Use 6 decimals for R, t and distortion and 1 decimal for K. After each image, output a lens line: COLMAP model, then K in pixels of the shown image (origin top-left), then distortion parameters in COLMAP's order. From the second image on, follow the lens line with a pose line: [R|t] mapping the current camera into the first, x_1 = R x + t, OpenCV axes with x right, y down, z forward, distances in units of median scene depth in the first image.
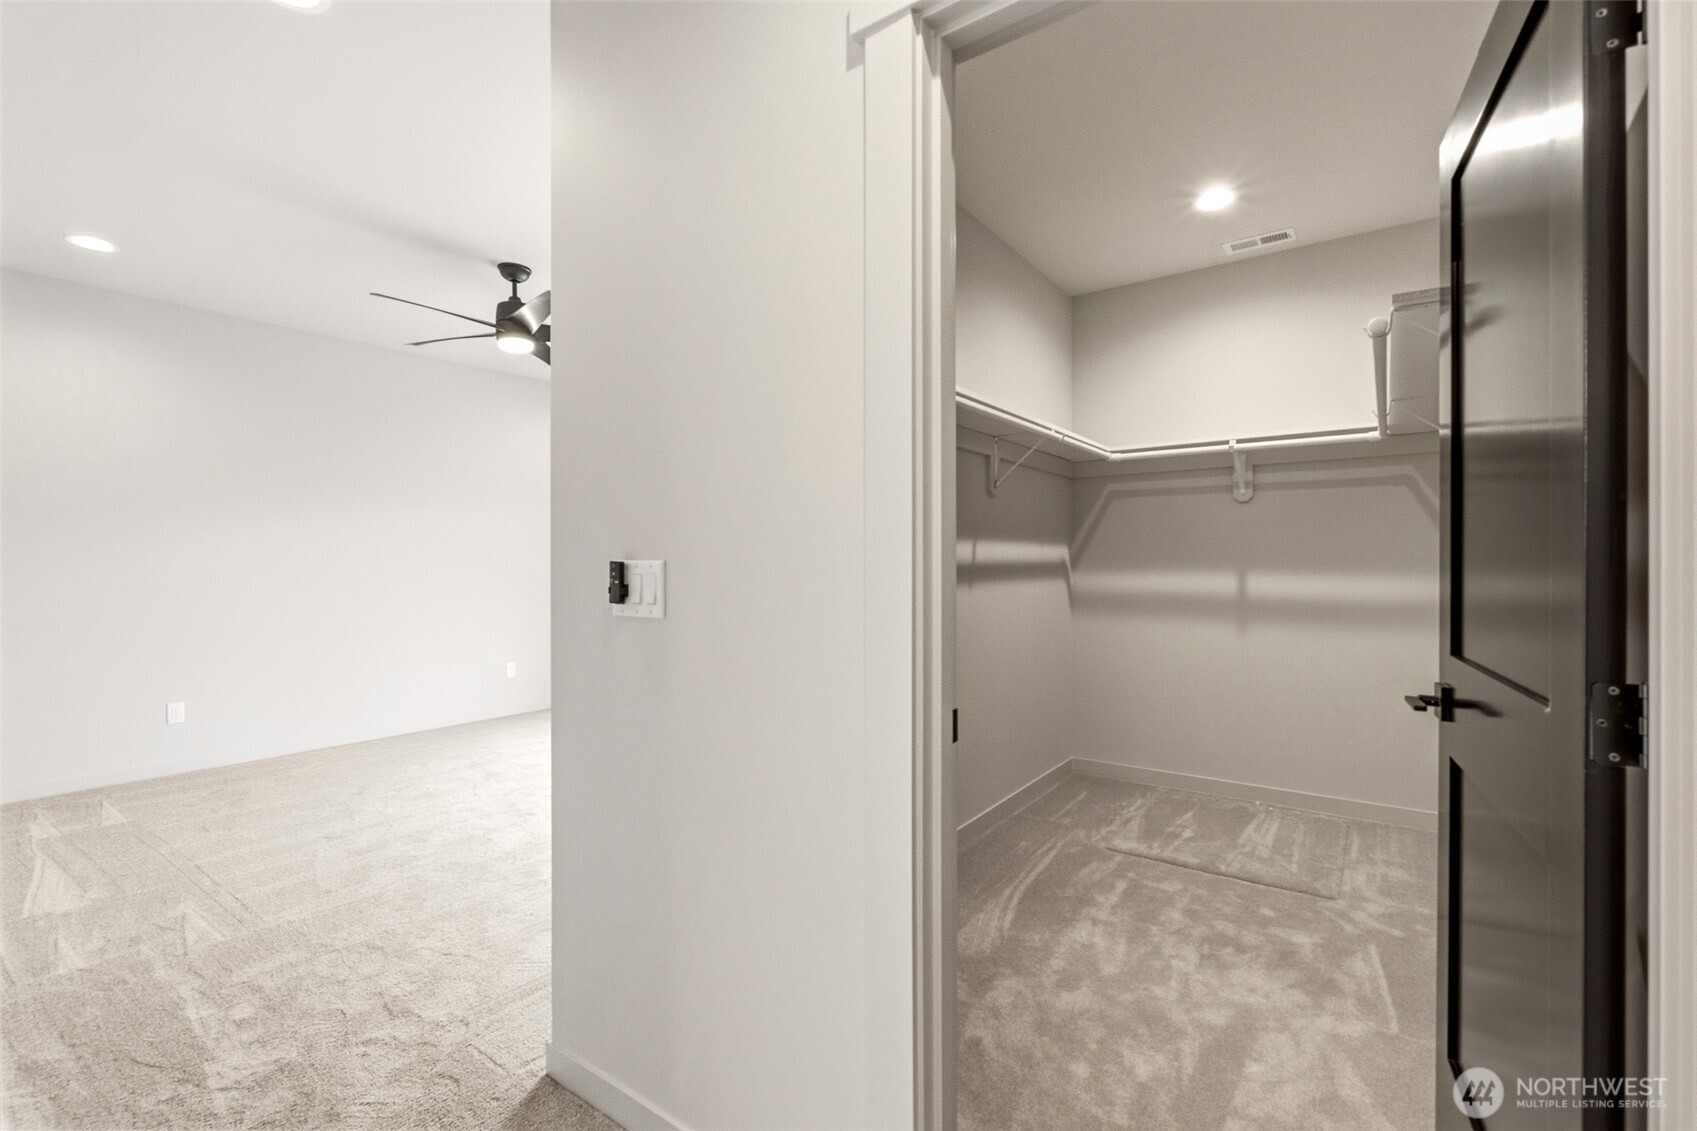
lens RADIAL K [[739.3, 0, 847.5], [0, 739.3, 562.4], [0, 0, 1]] dist [-0.004022, 0.000051]
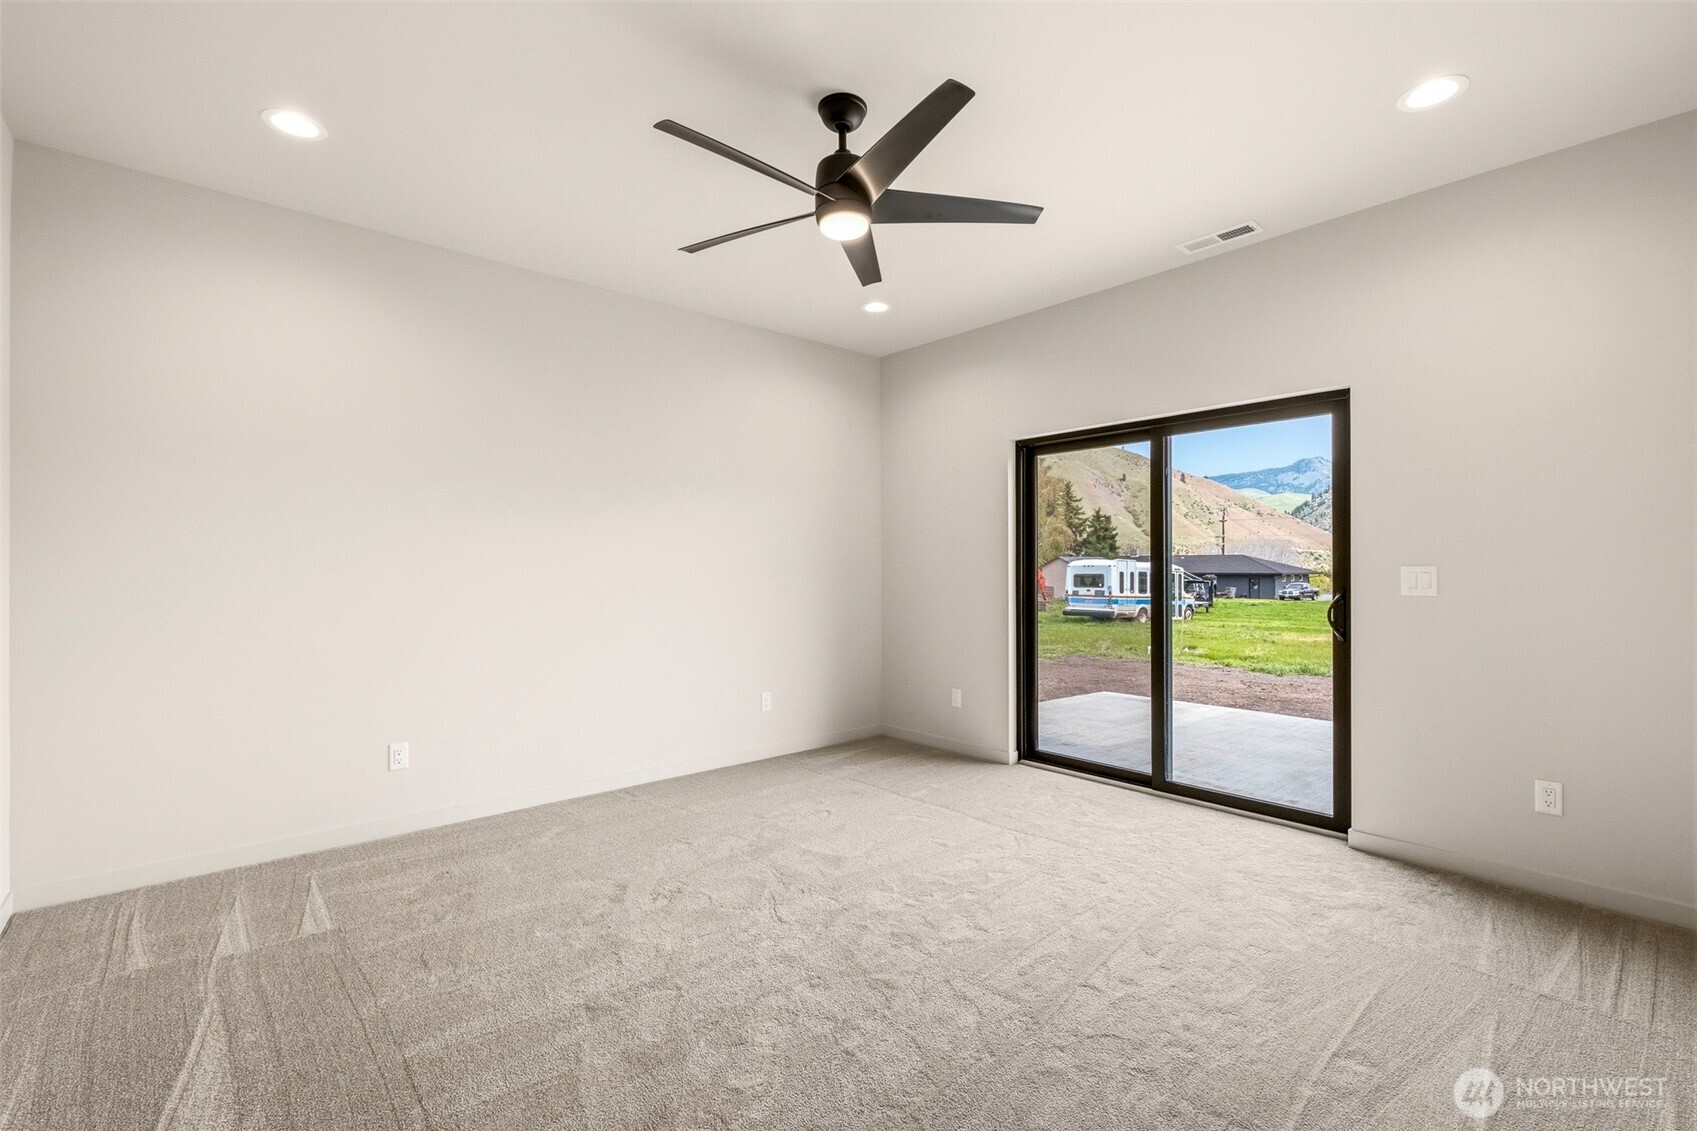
lens RADIAL K [[739.3, 0, 847.5], [0, 739.3, 562.4], [0, 0, 1]] dist [-0.004022, 0.000051]
pose [[0.976334, -0.000431, -0.216267, -0.309695], [-0.000478, 0.999991, -0.004152, -0.000641], [0.216267, 0.004157, 0.976325, 0.377666]]
